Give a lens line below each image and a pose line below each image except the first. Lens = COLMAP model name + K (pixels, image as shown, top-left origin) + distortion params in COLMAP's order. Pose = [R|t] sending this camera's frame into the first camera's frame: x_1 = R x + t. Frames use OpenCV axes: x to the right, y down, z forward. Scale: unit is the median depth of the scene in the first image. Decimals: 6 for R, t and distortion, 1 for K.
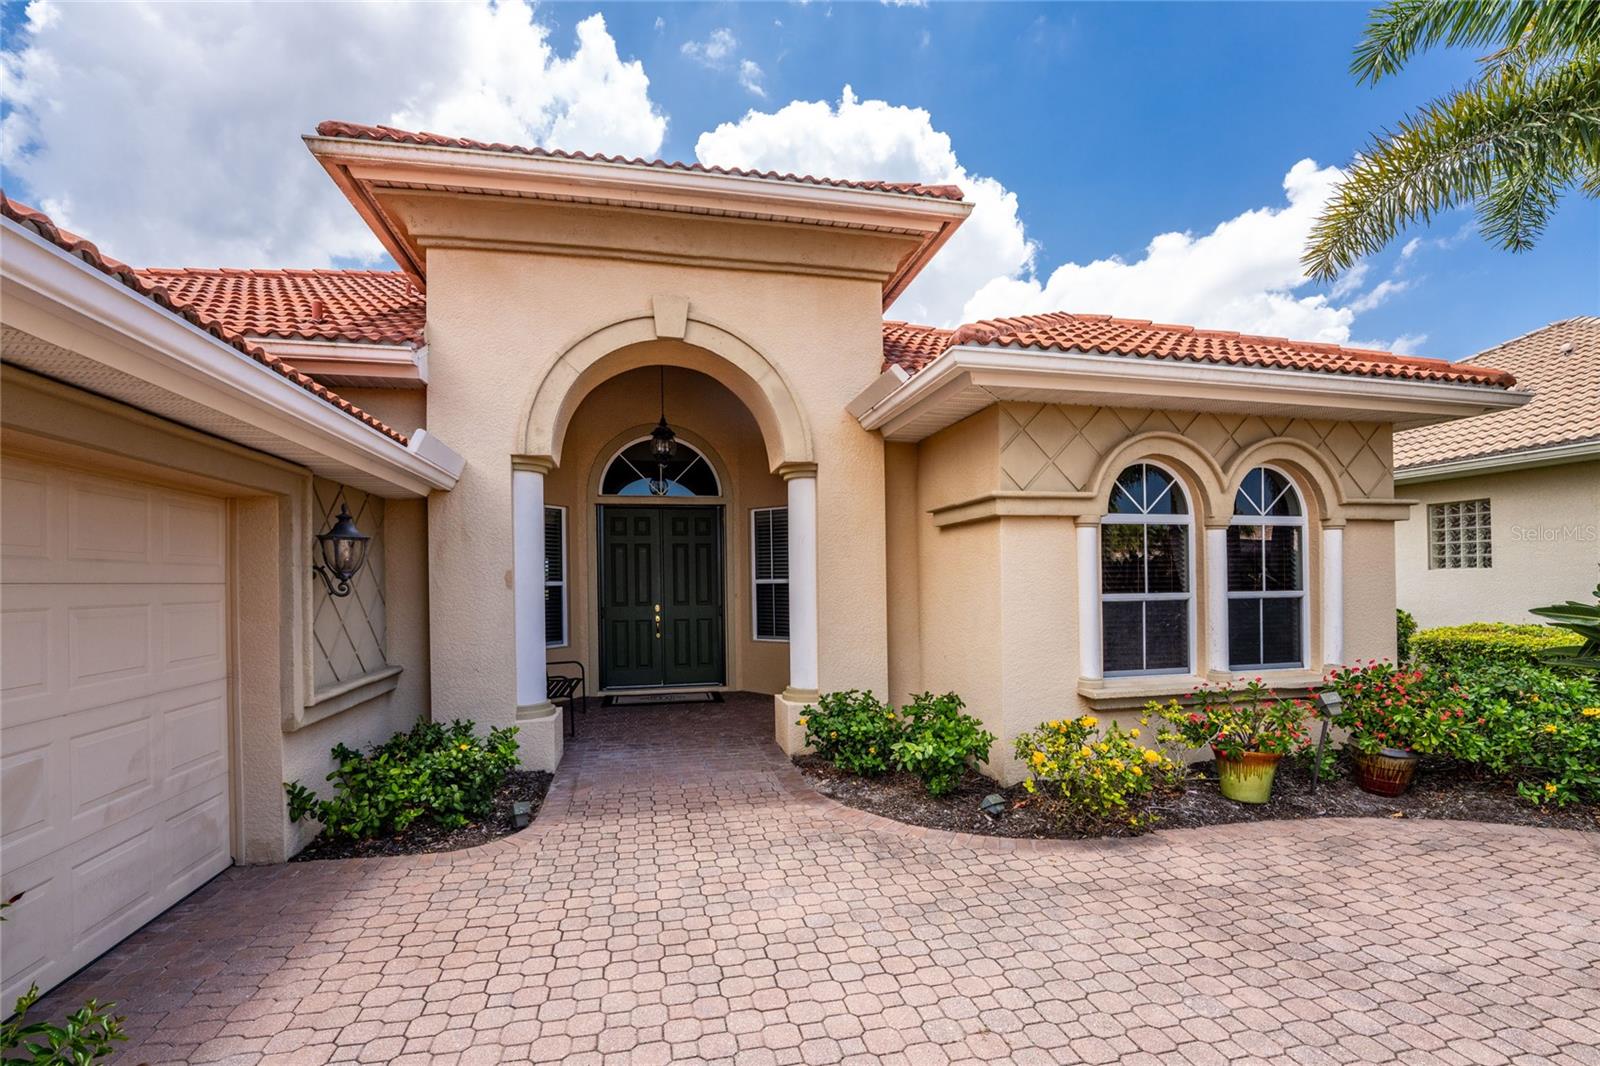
lens RADIAL K [[703.5, 0, 793.8], [0, 703.5, 575.9], [0, 0, 1]] dist [-0.022795, 0.000111]
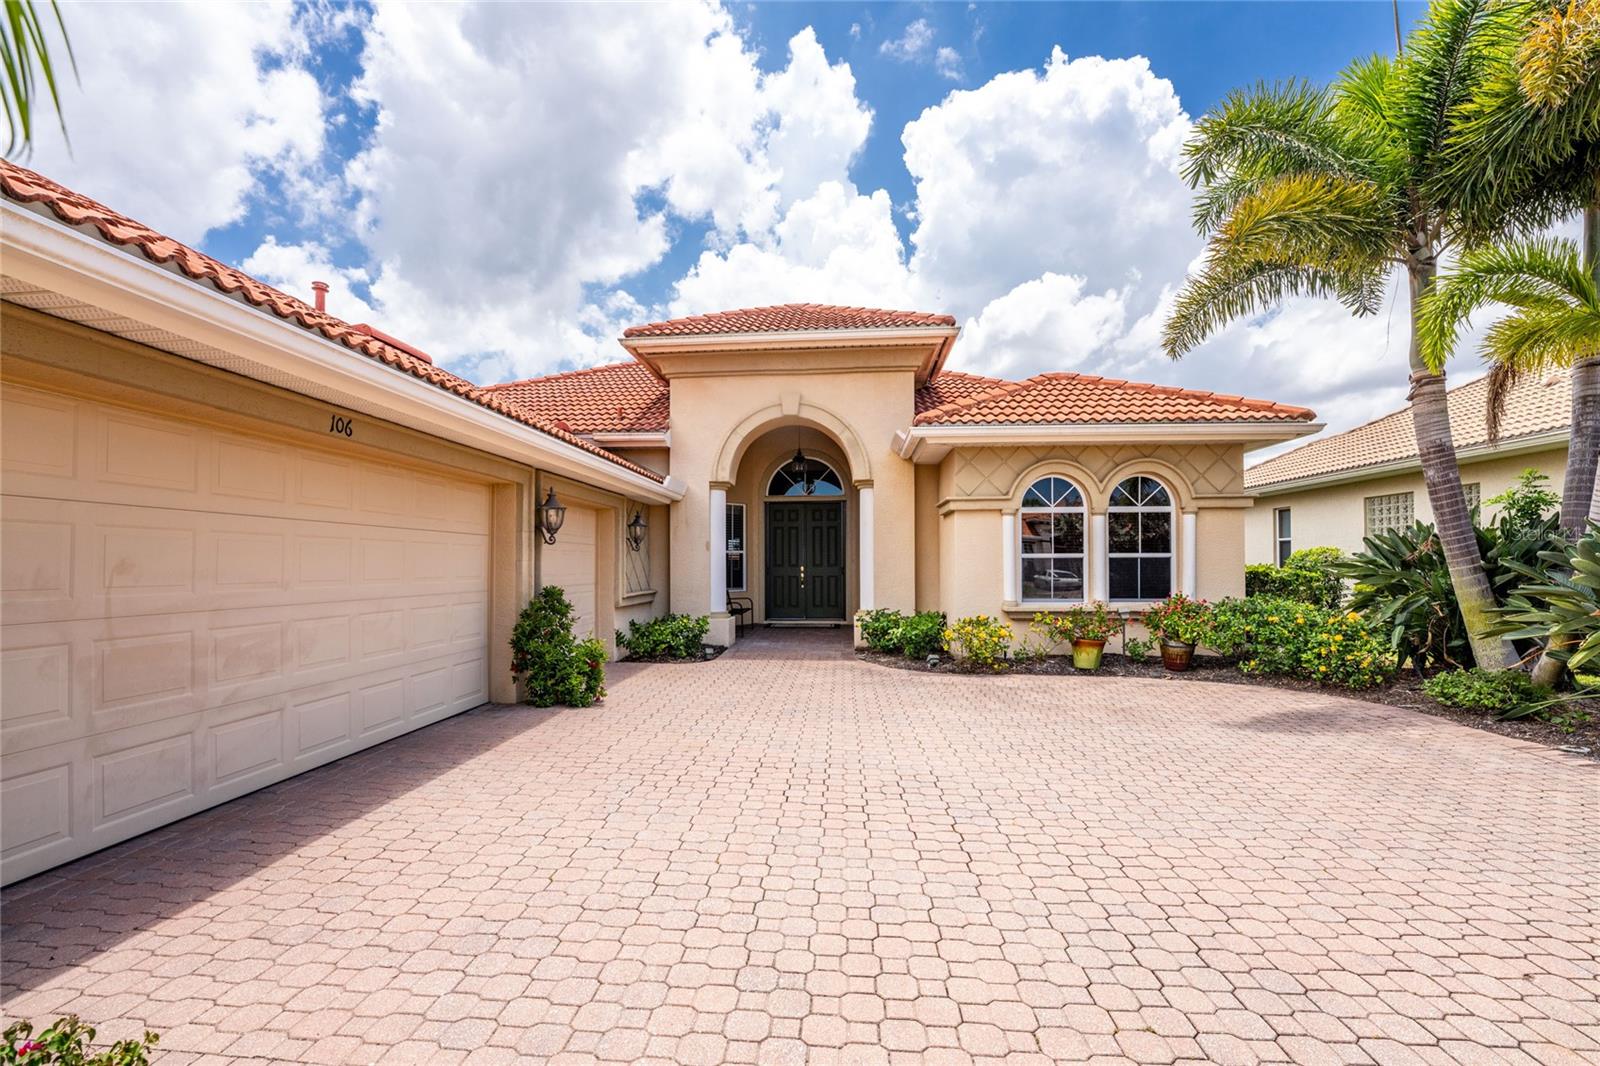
lens RADIAL K [[702.0, 0, 794.6], [0, 702.0, 539.9], [0, 0, 1]] dist [-0.021922, 0.000162]
pose [[0.959721, -0.001971, -0.280947, 0.361923], [-0.005412, 0.999660, -0.025503, 0.036561], [0.280902, 0.025996, 0.959384, -0.778225]]
